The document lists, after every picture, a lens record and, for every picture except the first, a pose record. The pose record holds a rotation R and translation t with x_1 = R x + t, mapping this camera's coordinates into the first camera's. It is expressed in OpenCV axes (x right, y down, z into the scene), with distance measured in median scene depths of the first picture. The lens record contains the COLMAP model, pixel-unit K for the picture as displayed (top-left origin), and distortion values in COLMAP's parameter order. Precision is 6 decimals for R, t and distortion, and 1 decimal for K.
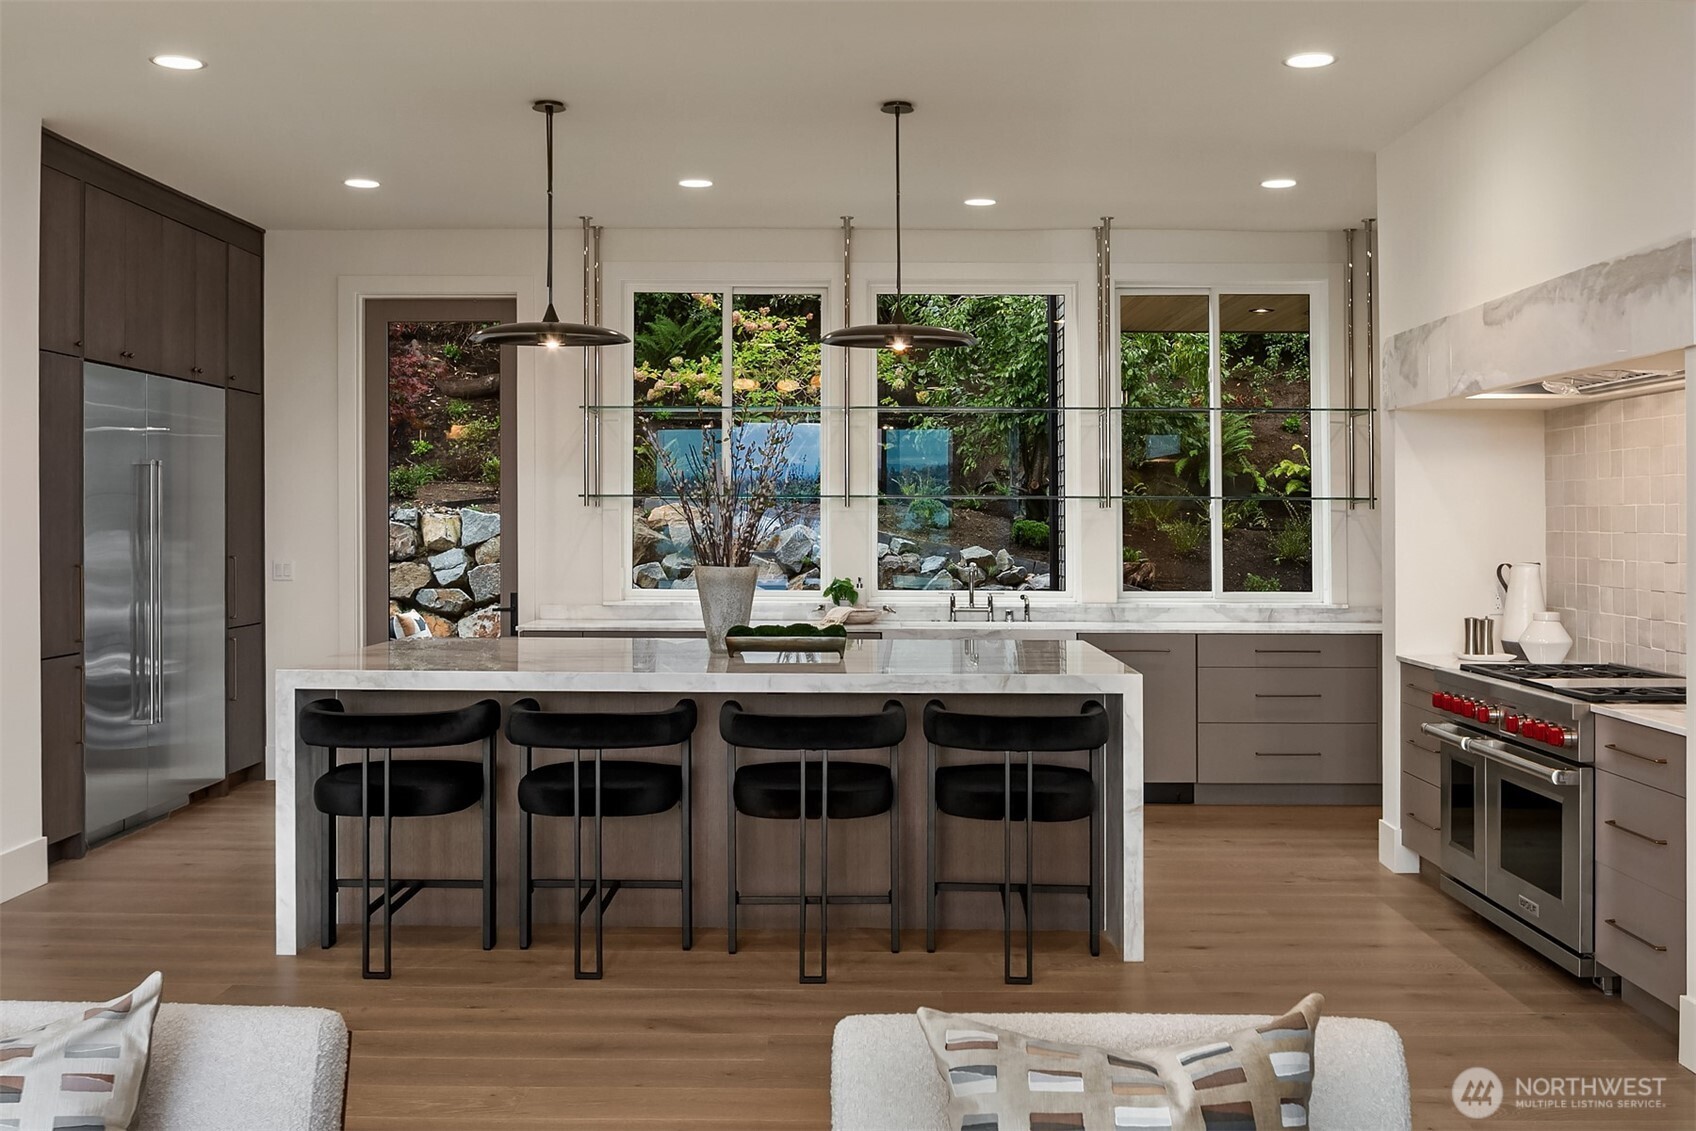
lens RADIAL K [[1630.9, 0, 789.8], [0, 1630.9, 510.9], [0, 0, 1]] dist [-0.020166, -0.017520]
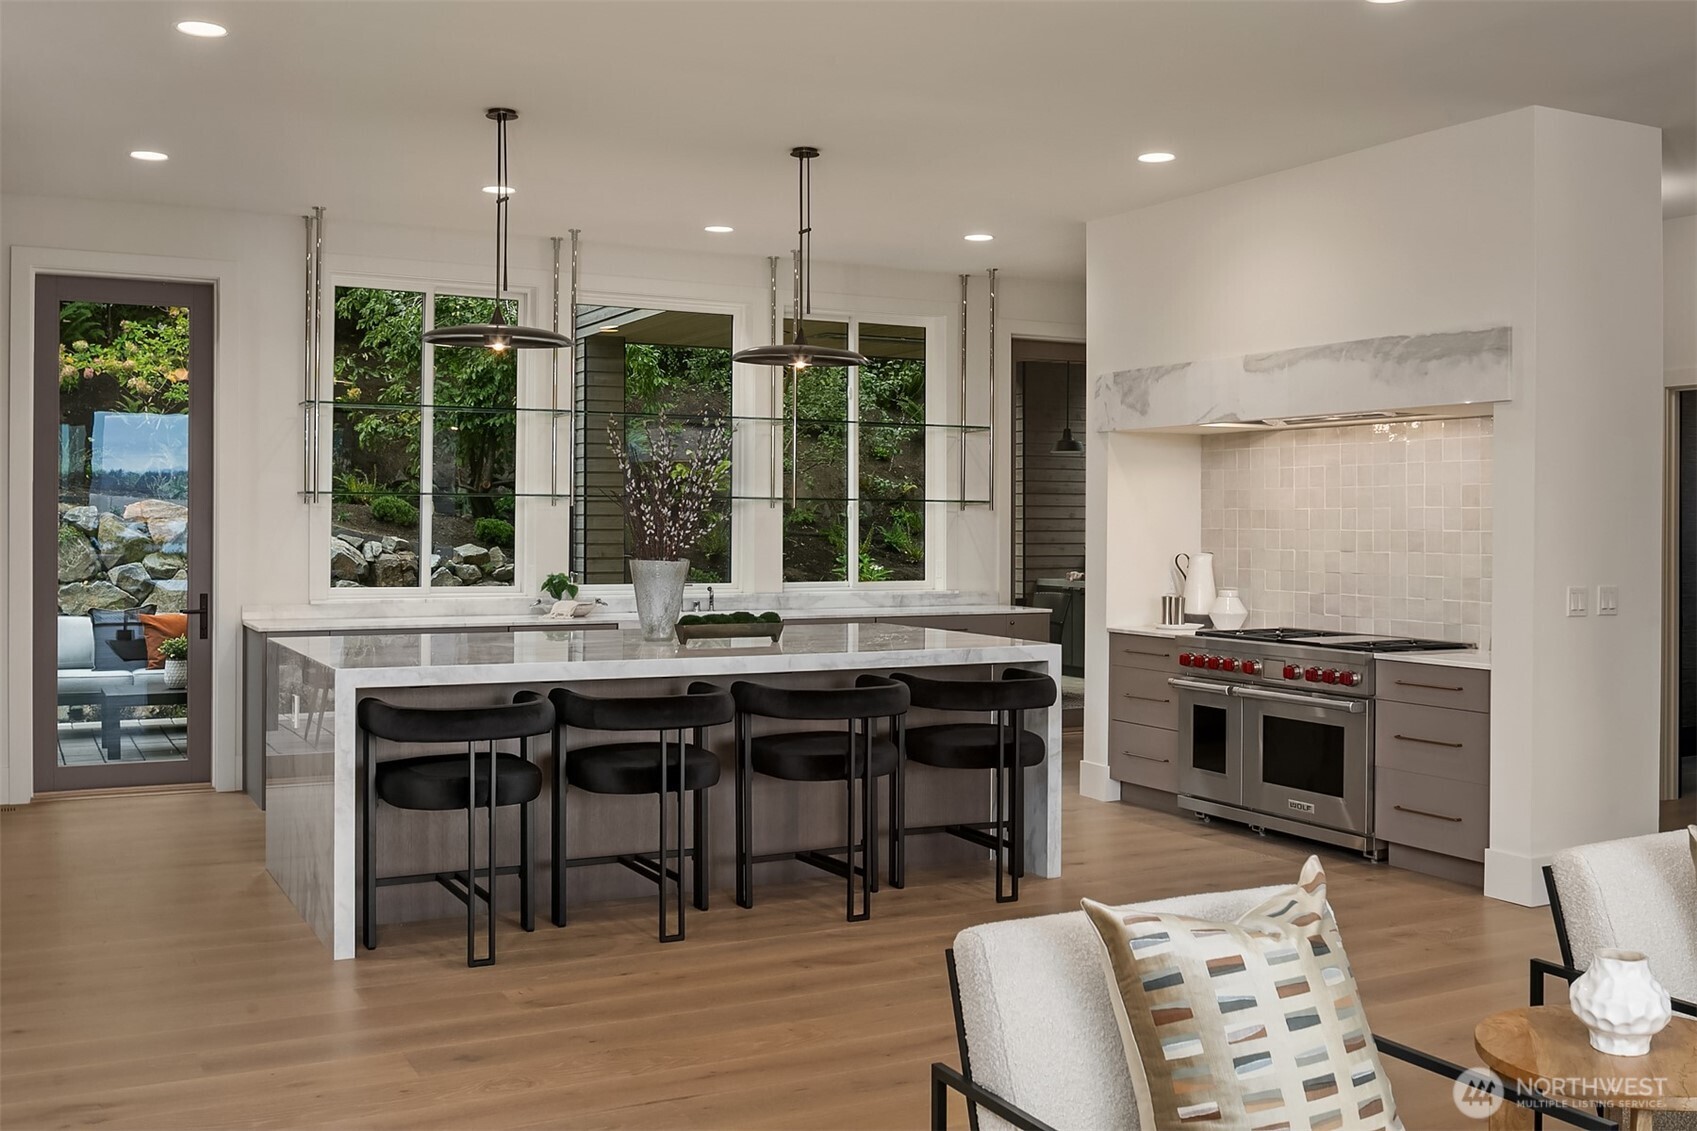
lens RADIAL K [[1631.9, 0, 790.2], [0, 1631.9, 510.9], [0, 0, 1]] dist [-0.020166, -0.017520]
pose [[0.884033, 0.004851, 0.467400, -0.465962], [-0.005156, 0.999987, -0.000626, 0.001105], [-0.467397, -0.001856, 0.884046, 0.003704]]
